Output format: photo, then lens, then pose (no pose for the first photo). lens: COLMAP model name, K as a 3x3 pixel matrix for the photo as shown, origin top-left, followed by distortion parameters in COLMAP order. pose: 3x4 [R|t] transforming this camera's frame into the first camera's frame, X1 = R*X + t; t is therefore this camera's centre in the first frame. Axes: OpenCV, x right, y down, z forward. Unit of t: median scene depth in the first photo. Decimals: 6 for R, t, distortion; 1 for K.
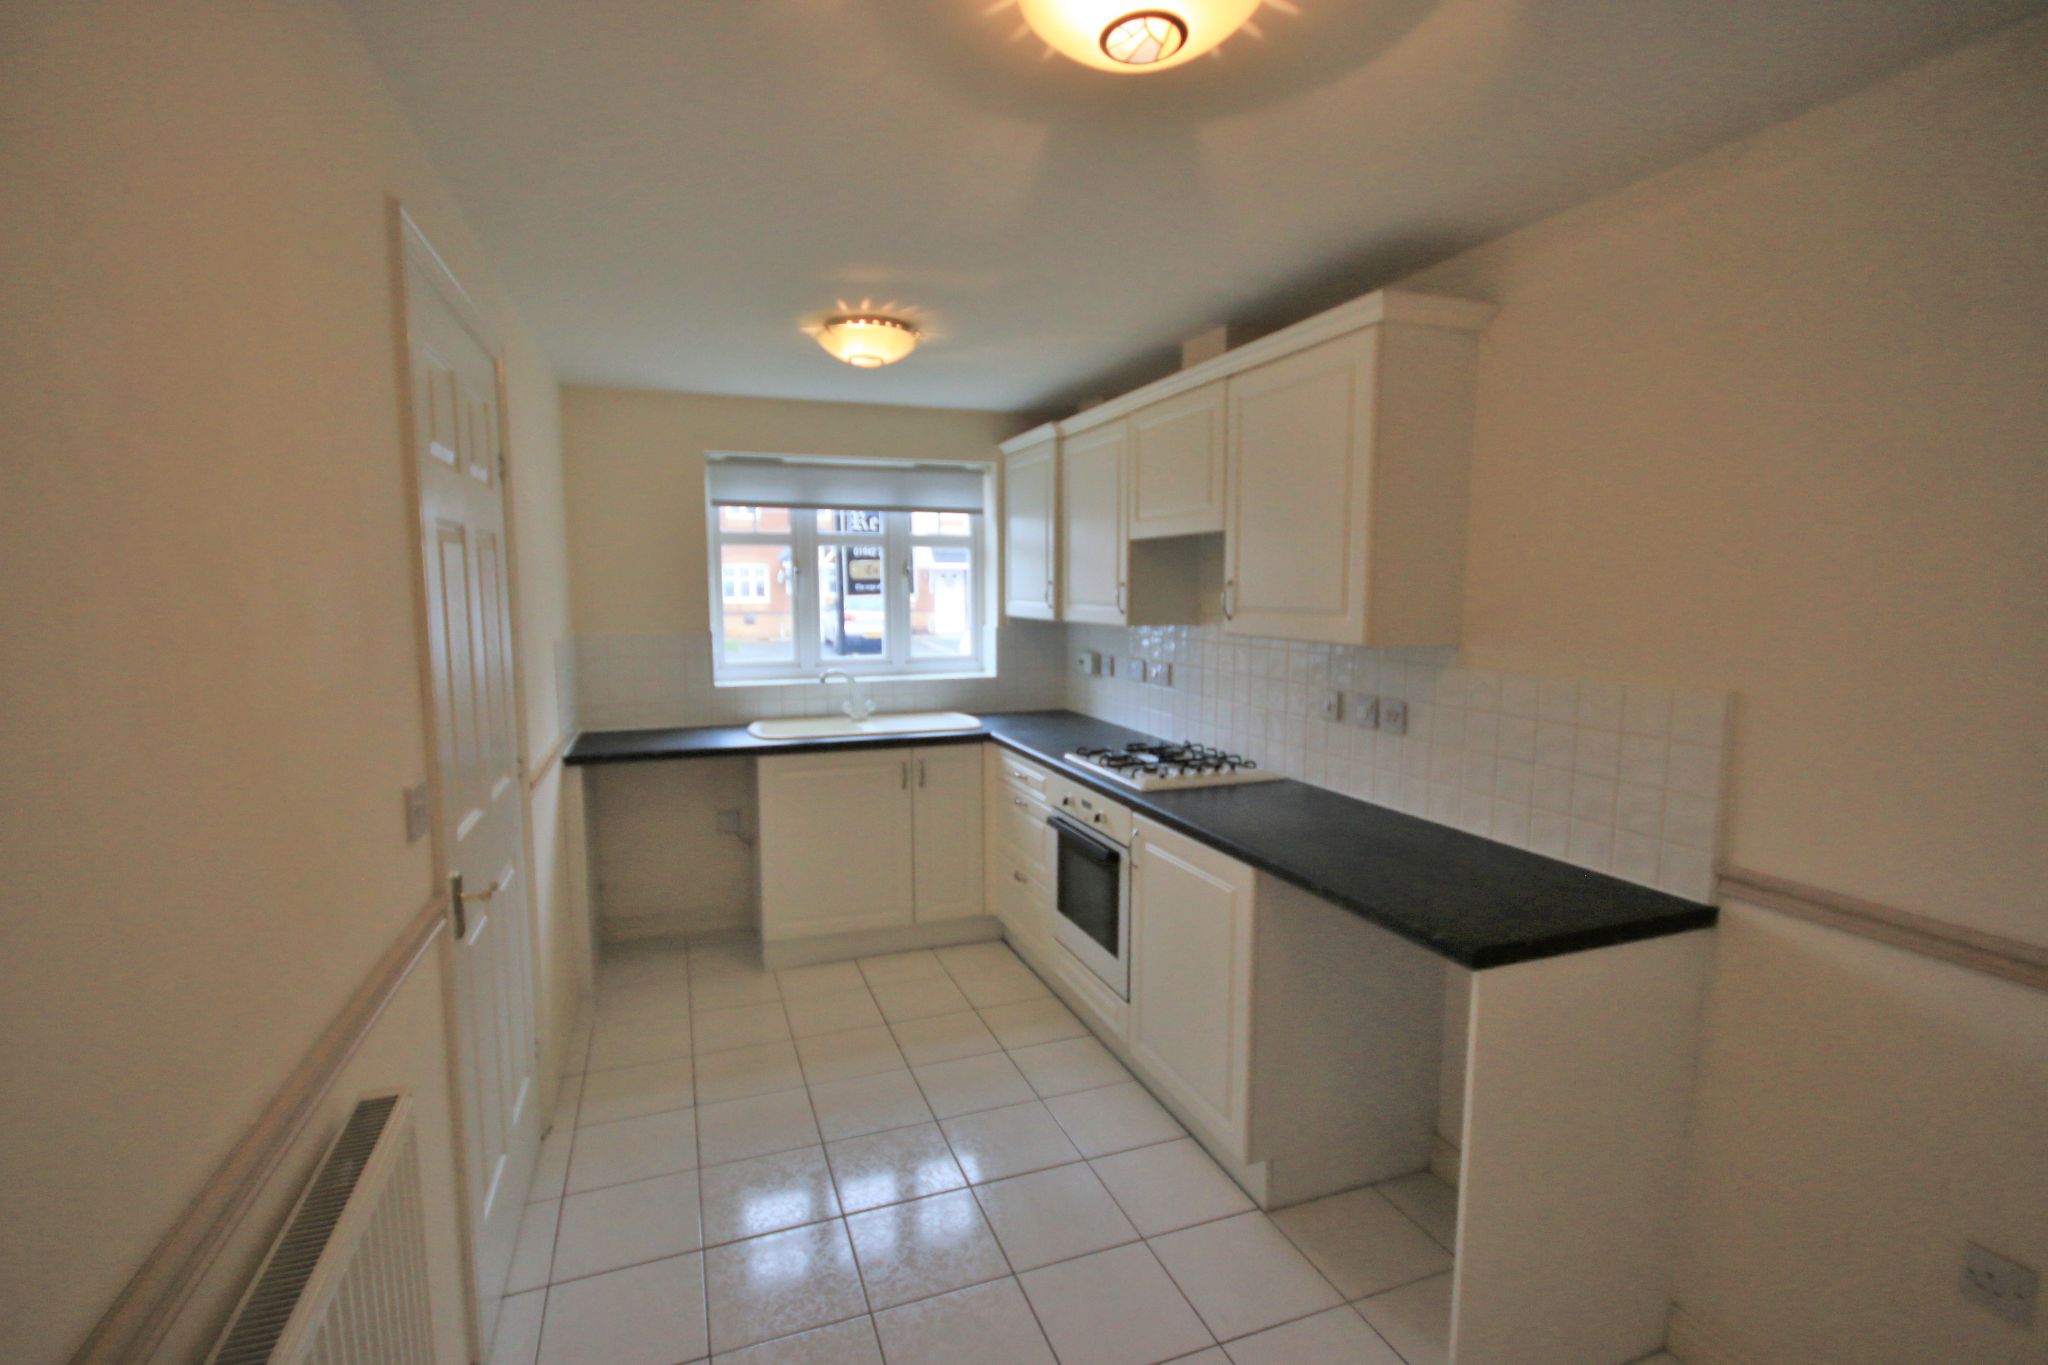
lens RADIAL K [[950.0, 0, 1014.5], [0, 950.0, 683.6], [0, 0, 1]] dist [0.000821, -0.000004]
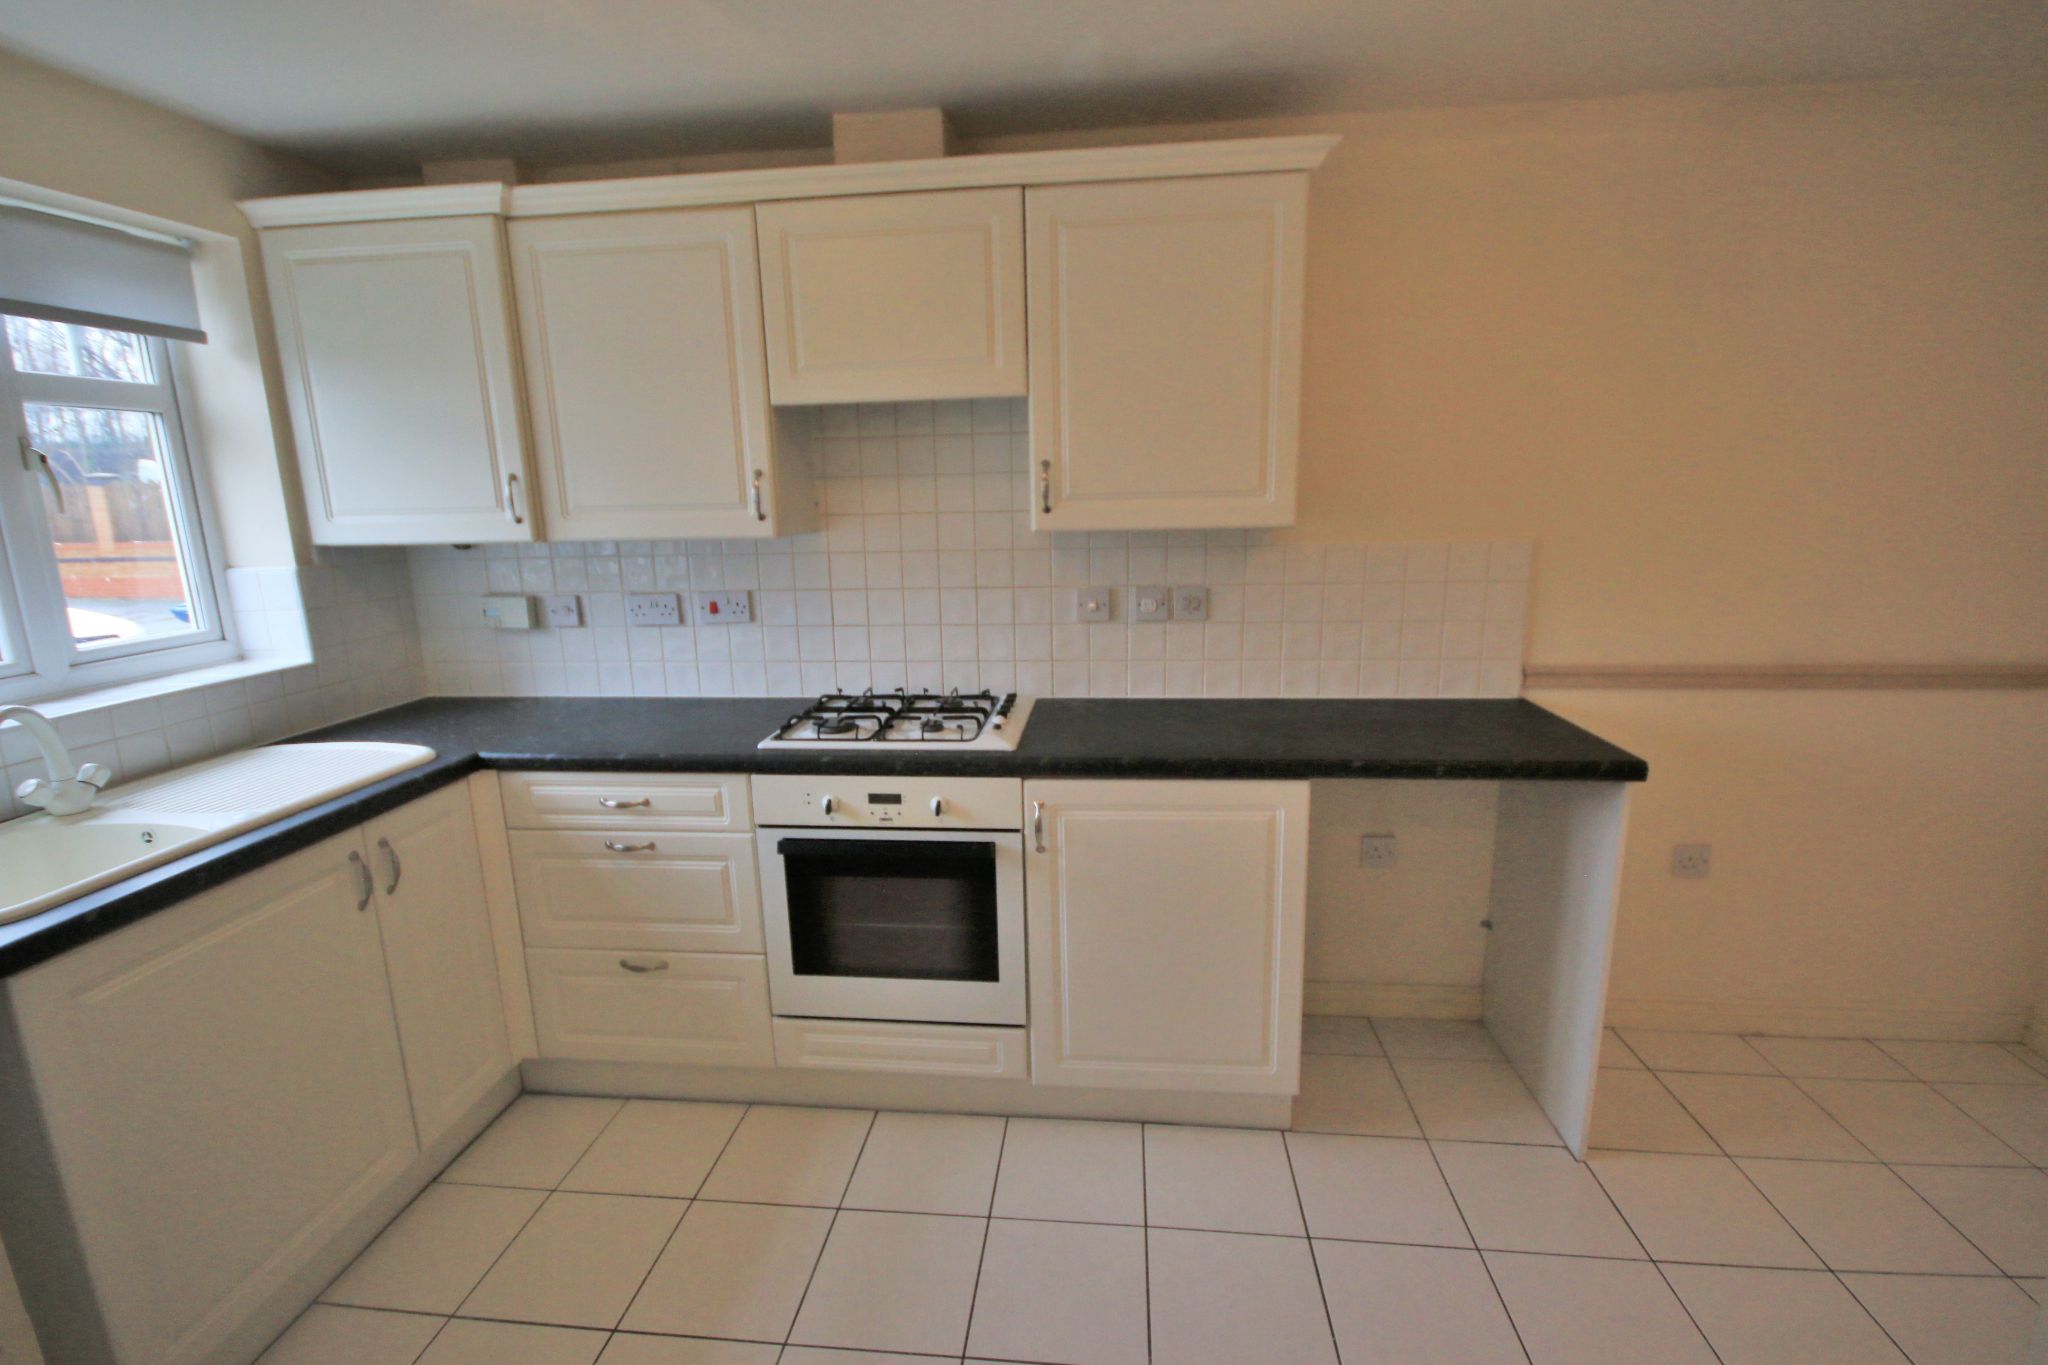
lens RADIAL K [[916.7, 0, 1019.0], [0, 916.7, 670.9], [0, 0, 1]] dist [0.001114, 0.000416]
pose [[0.448406, -0.177690, 0.875990, -0.436317], [0.115235, 0.983354, 0.140481, -0.042502], [-0.886371, 0.037952, 0.461418, 0.613445]]
